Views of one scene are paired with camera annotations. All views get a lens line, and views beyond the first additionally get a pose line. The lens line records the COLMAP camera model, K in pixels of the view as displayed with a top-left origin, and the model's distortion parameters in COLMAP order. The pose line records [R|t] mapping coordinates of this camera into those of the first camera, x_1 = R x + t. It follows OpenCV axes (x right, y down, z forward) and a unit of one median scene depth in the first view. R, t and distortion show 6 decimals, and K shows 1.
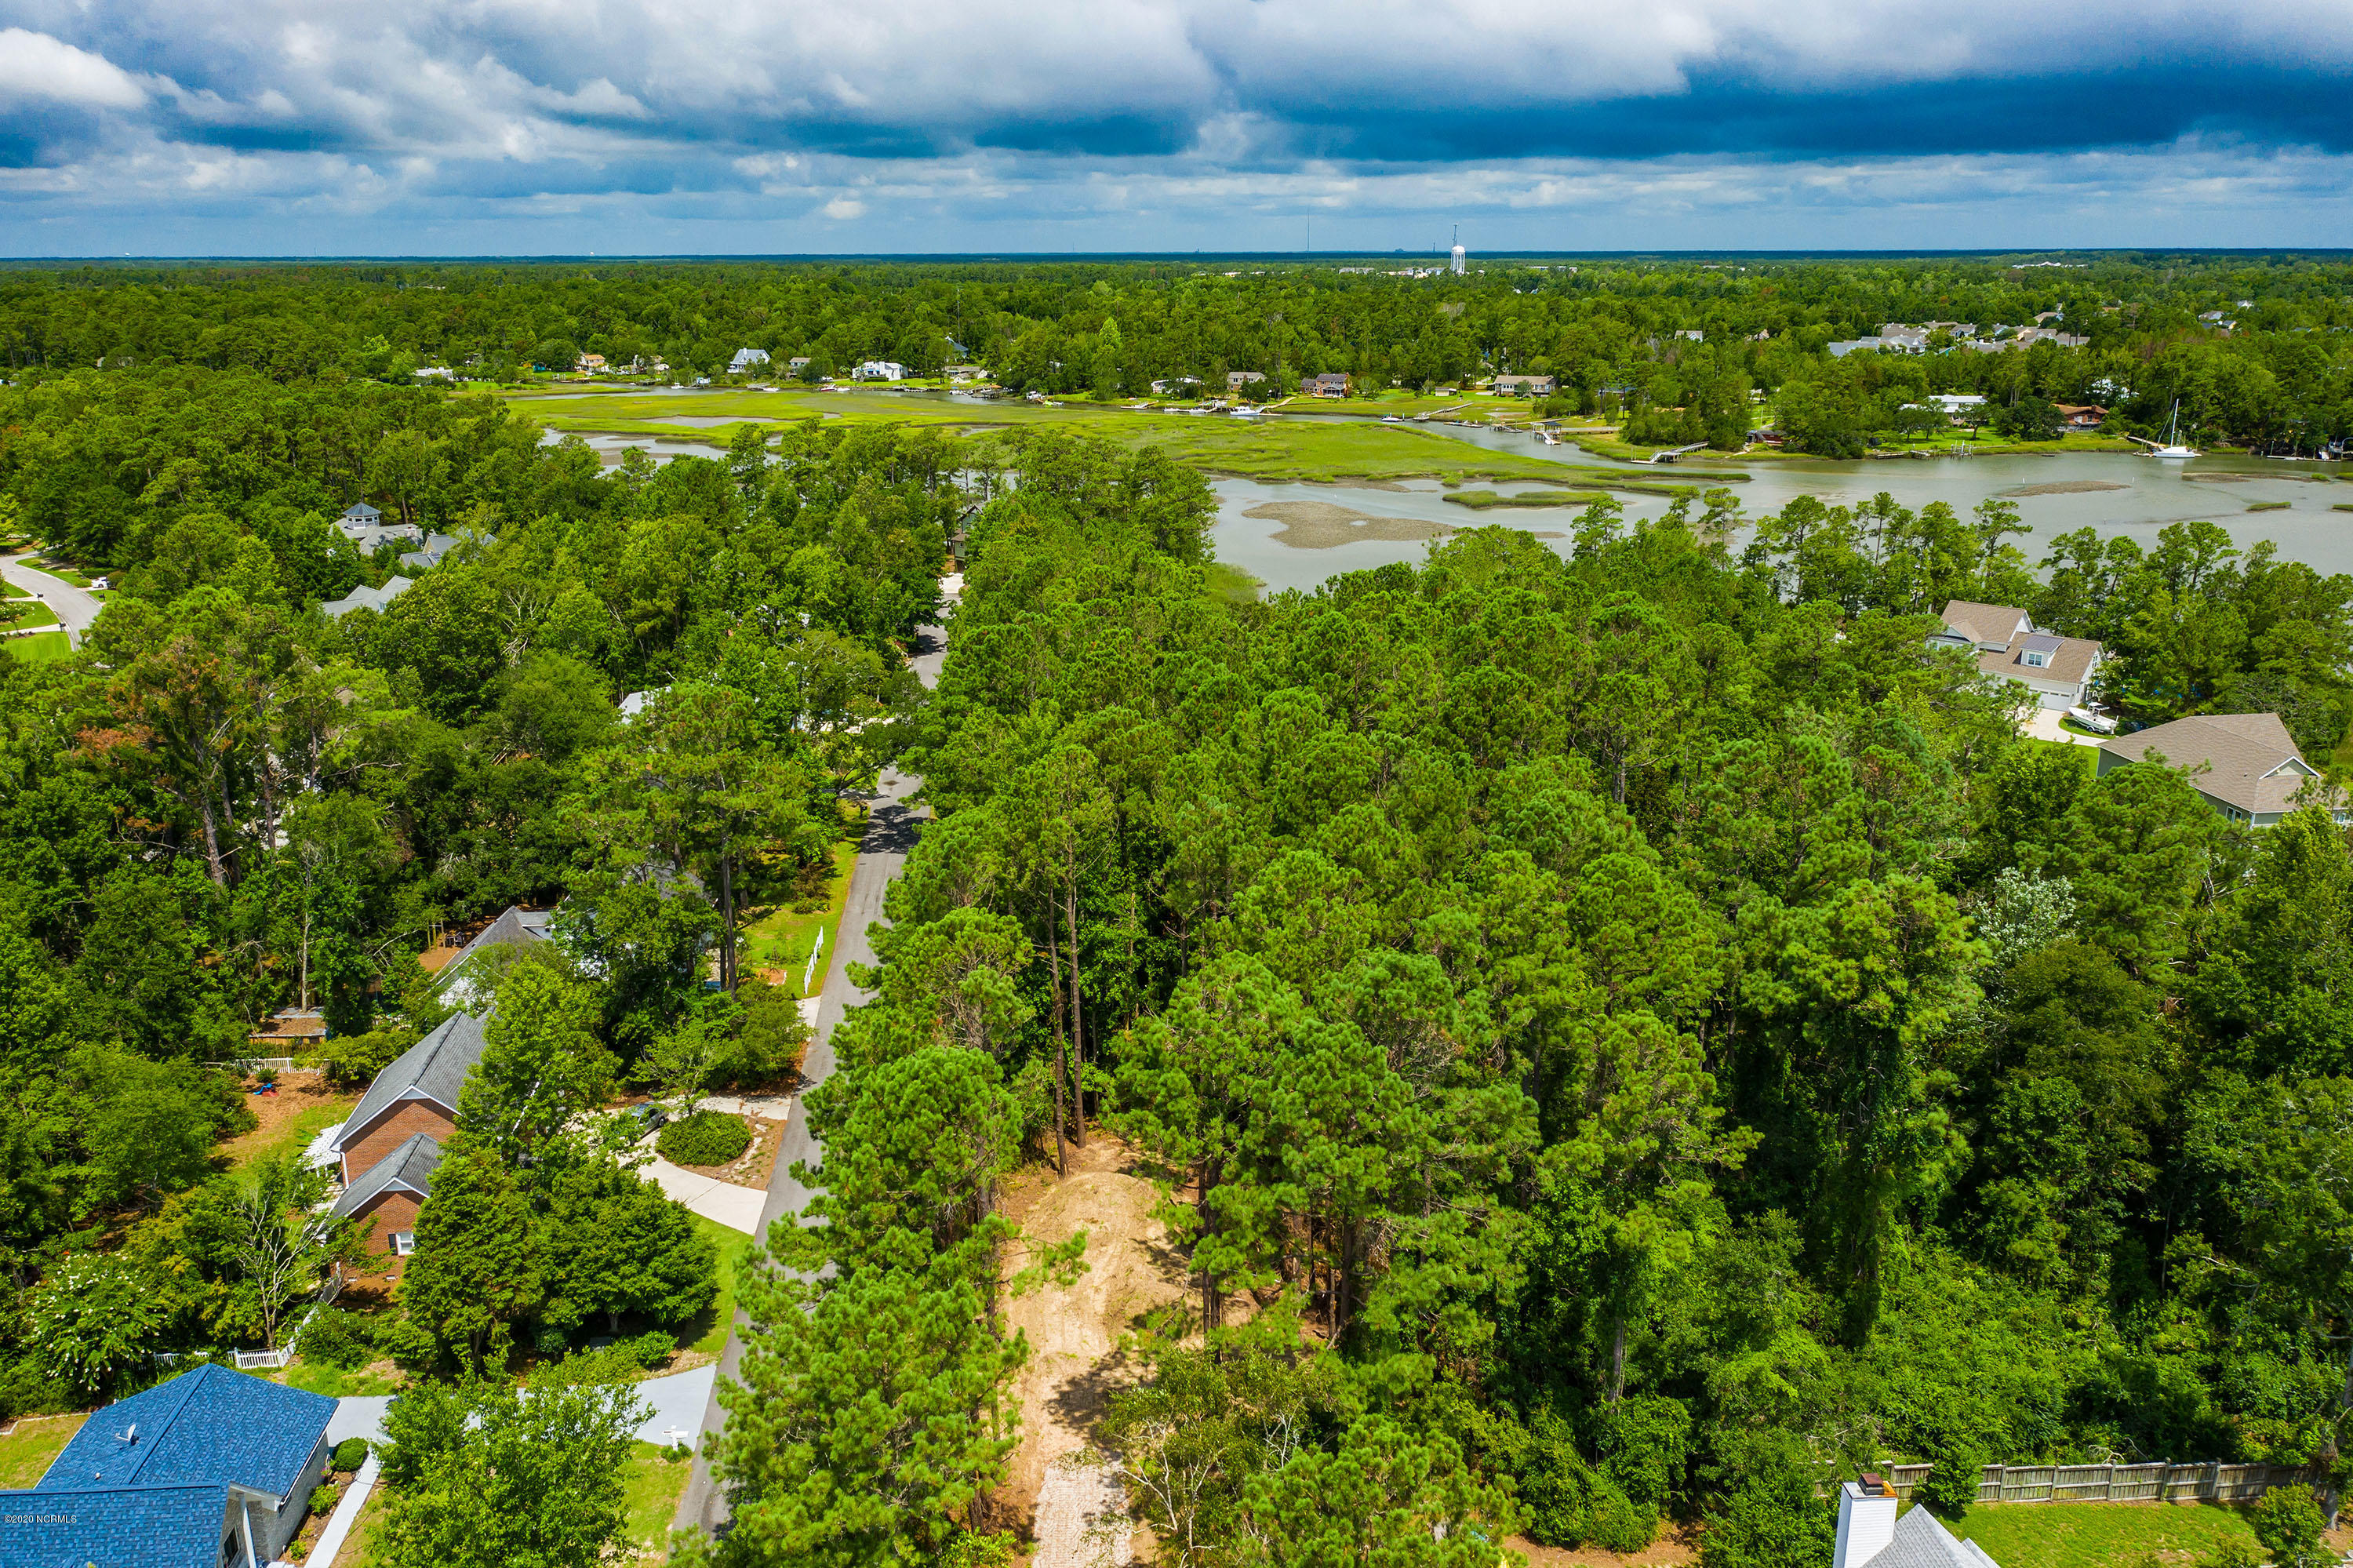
lens RADIAL K [[1854.5, 0, 1176.5], [0, 1854.5, 784.0], [0, 0, 1]] dist [-0.011118, 0.011290]
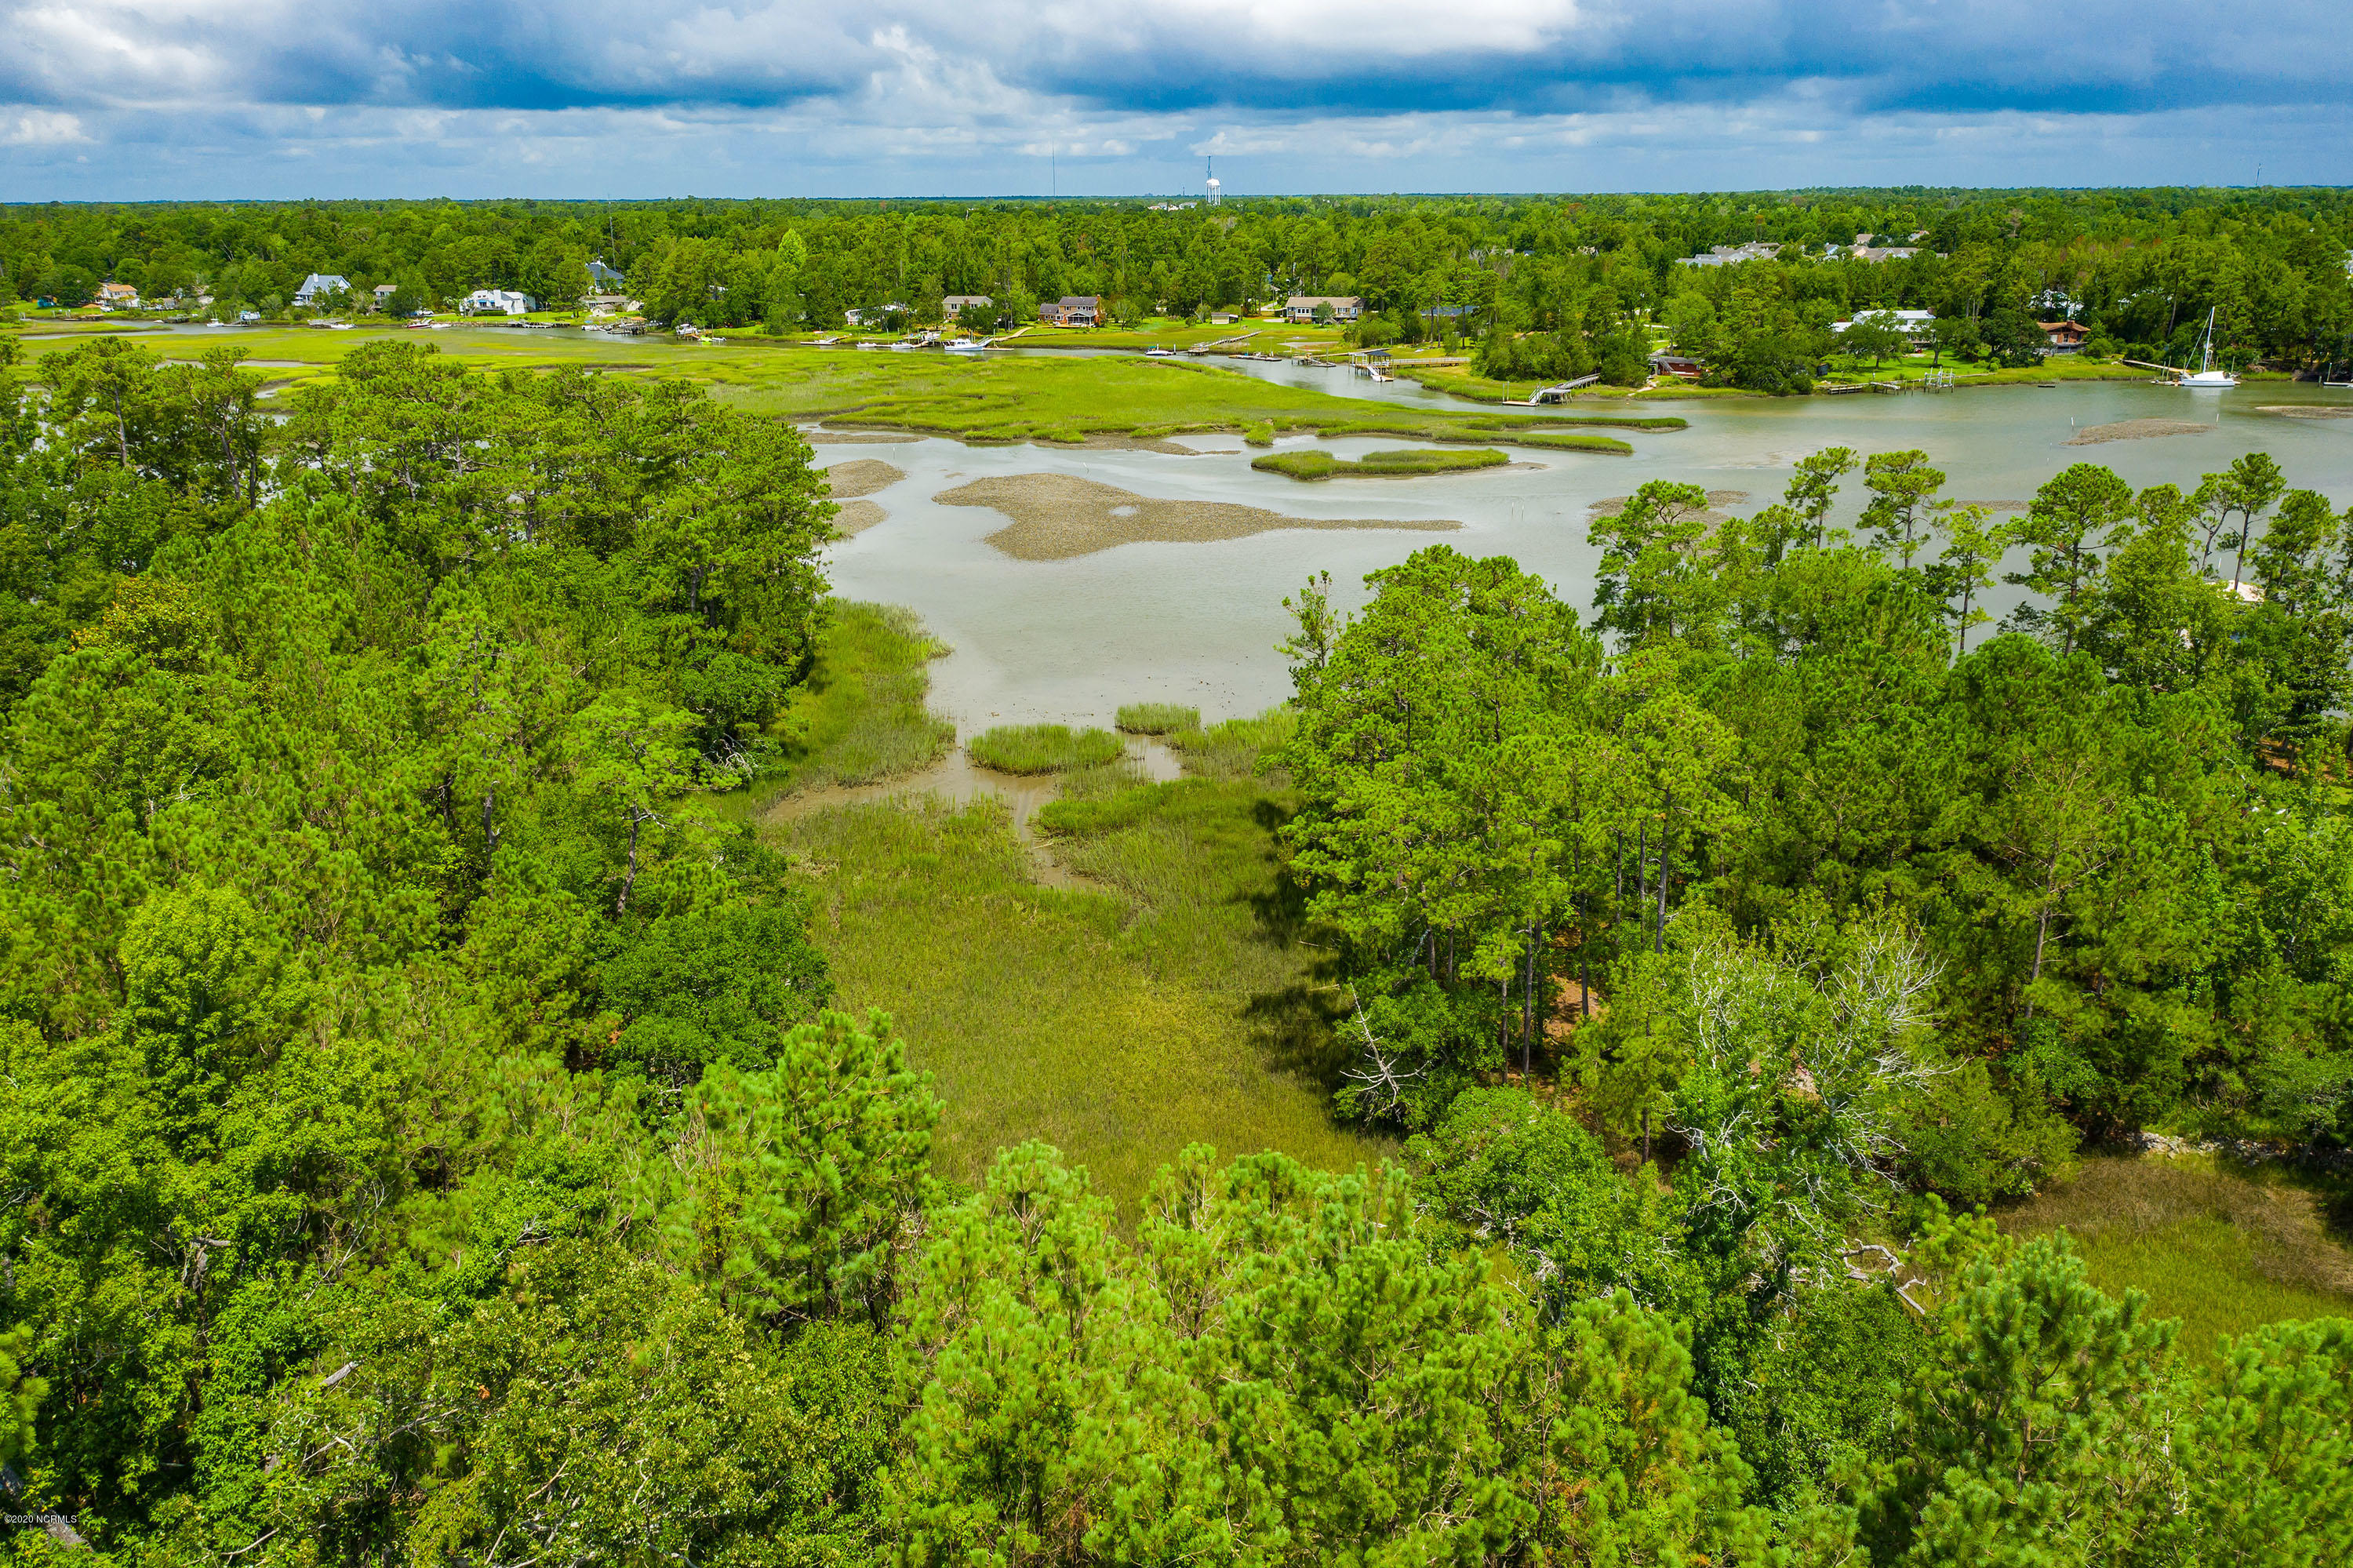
lens RADIAL K [[1854.5, 0, 1176.5], [0, 1854.5, 784.0], [0, 0, 1]] dist [-0.011118, 0.011290]
pose [[0.991609, -0.040454, 0.122780, 0.046324], [0.037293, 0.998914, 0.027936, -0.083944], [-0.123777, -0.023122, 0.992041, 0.489767]]
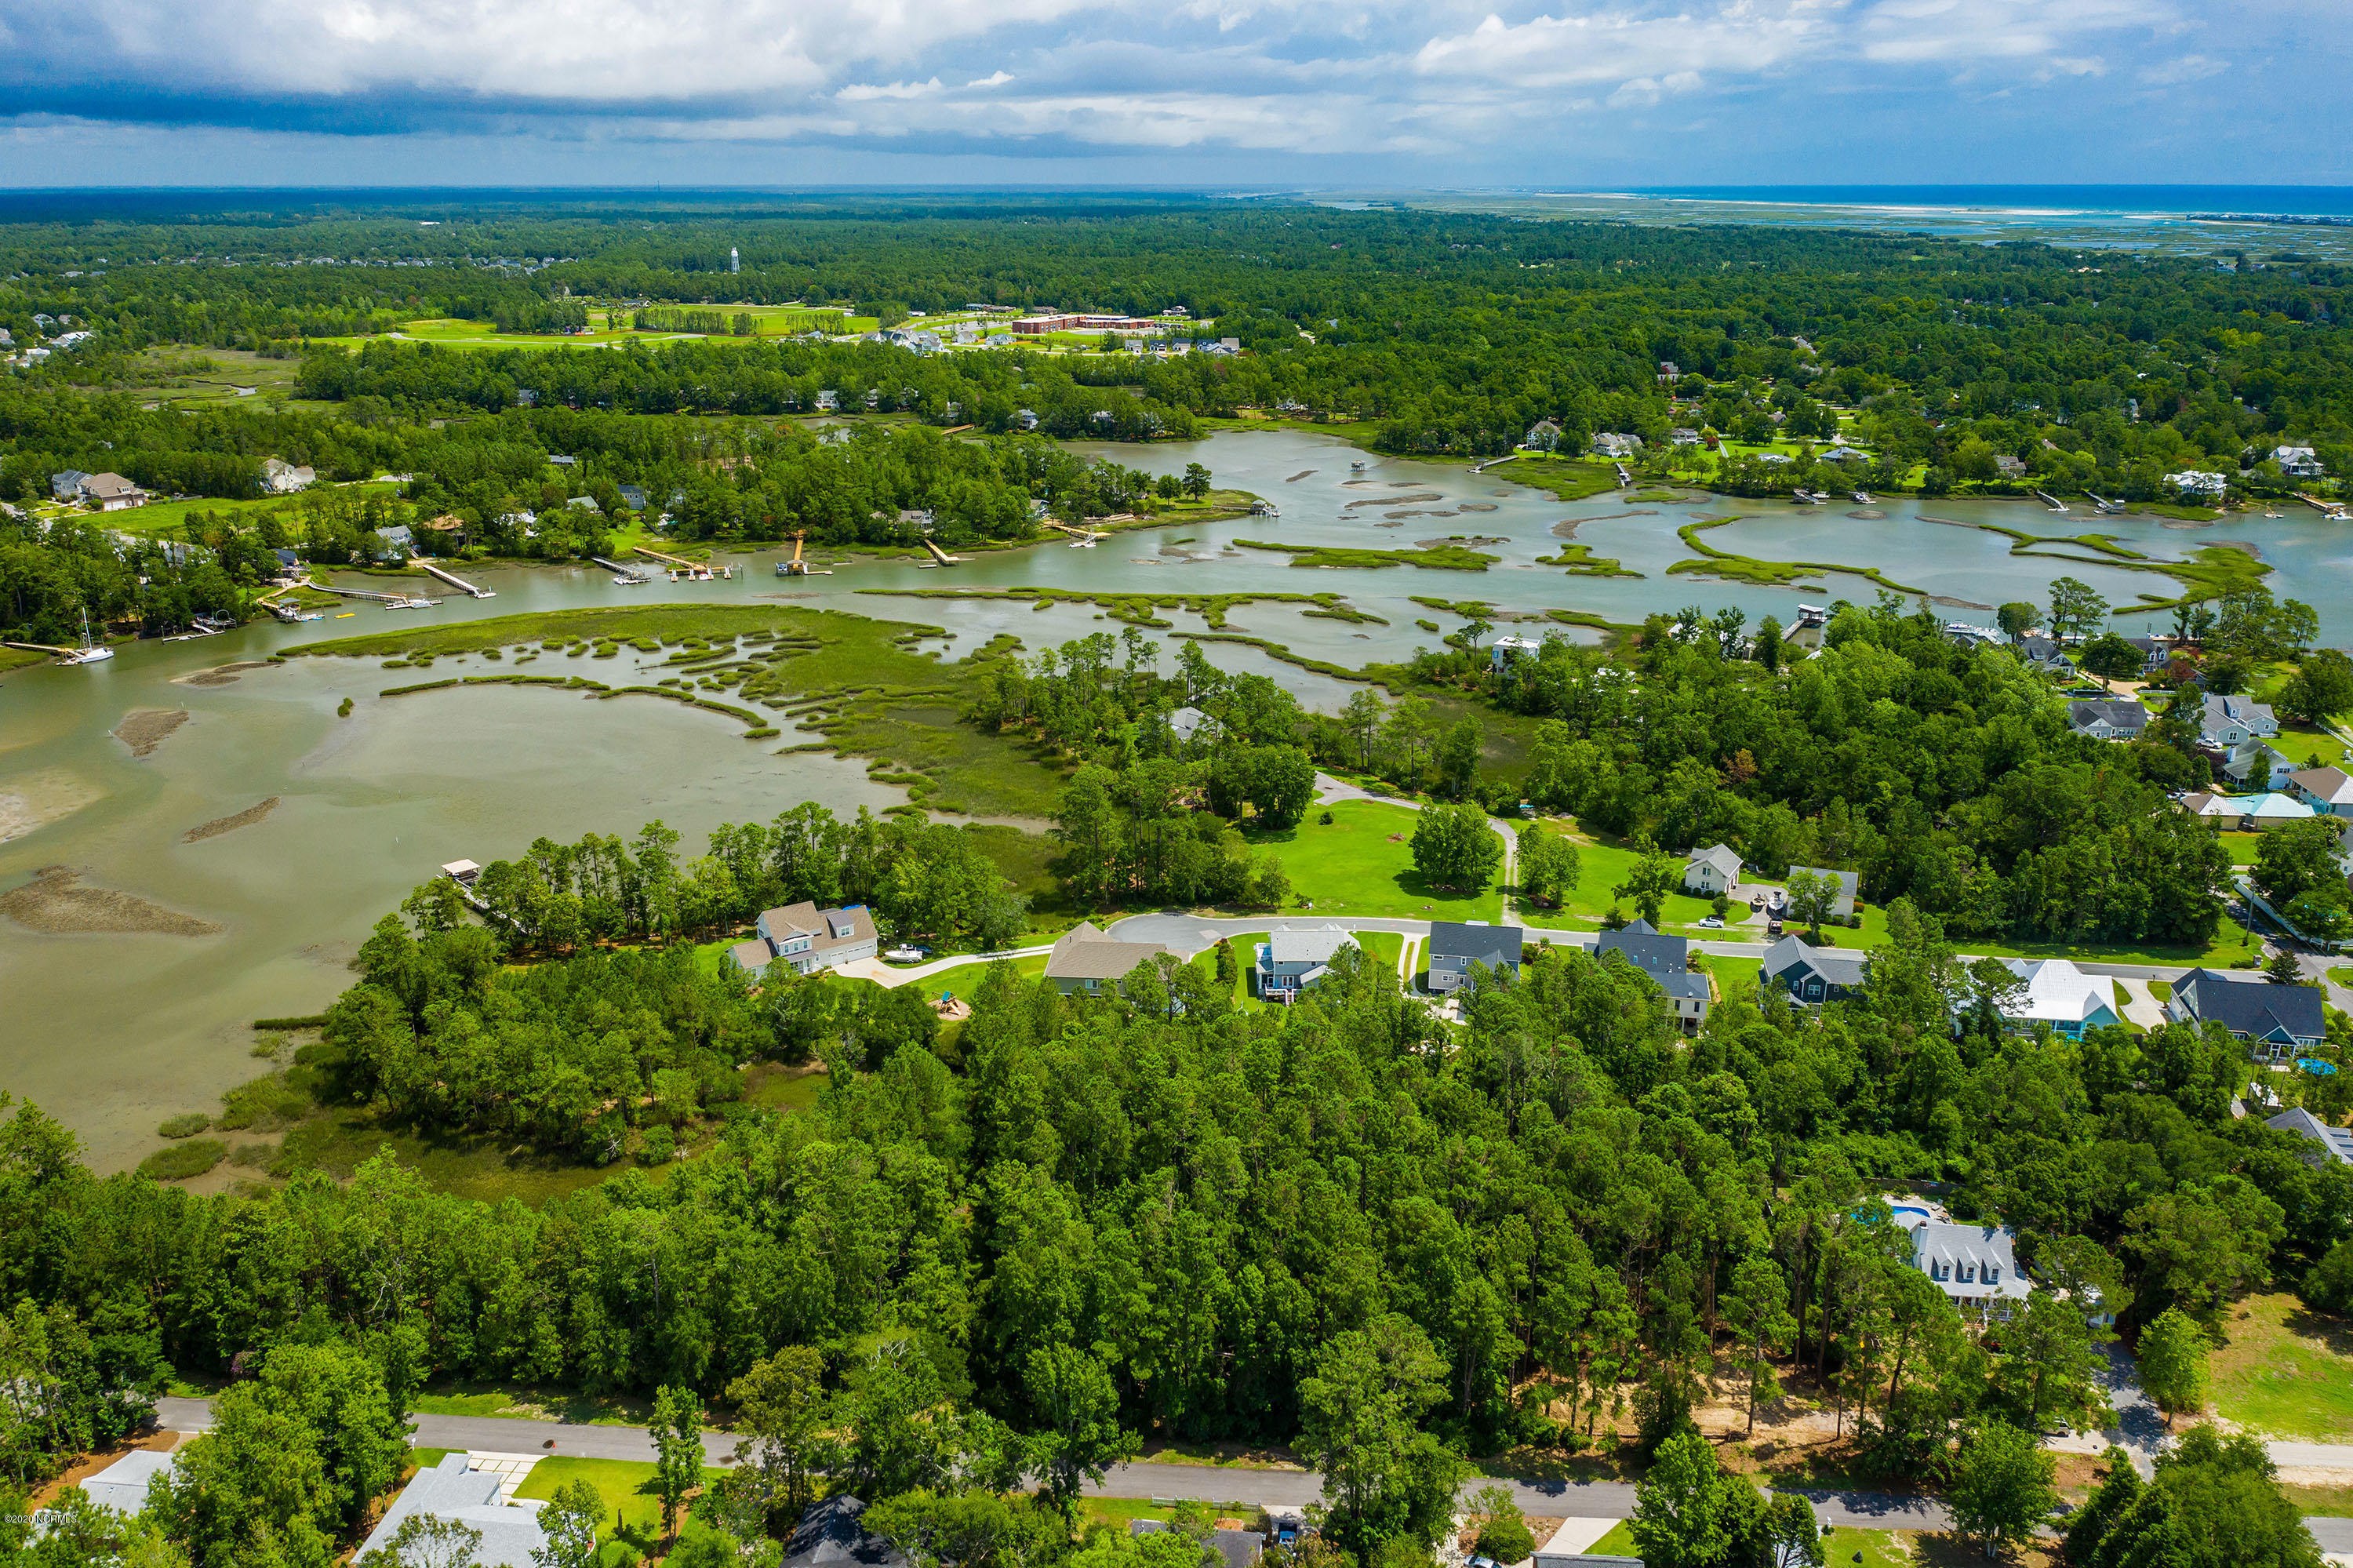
lens RADIAL K [[1862.1, 0, 1176.5], [0, 1862.1, 784.0], [0, 0, 1]] dist [-0.010977, 0.008046]
pose [[0.191889, -0.298260, 0.934997, -0.576202], [0.268445, 0.932321, 0.242313, -0.321159], [-0.943990, 0.204498, 0.258968, 0.239513]]
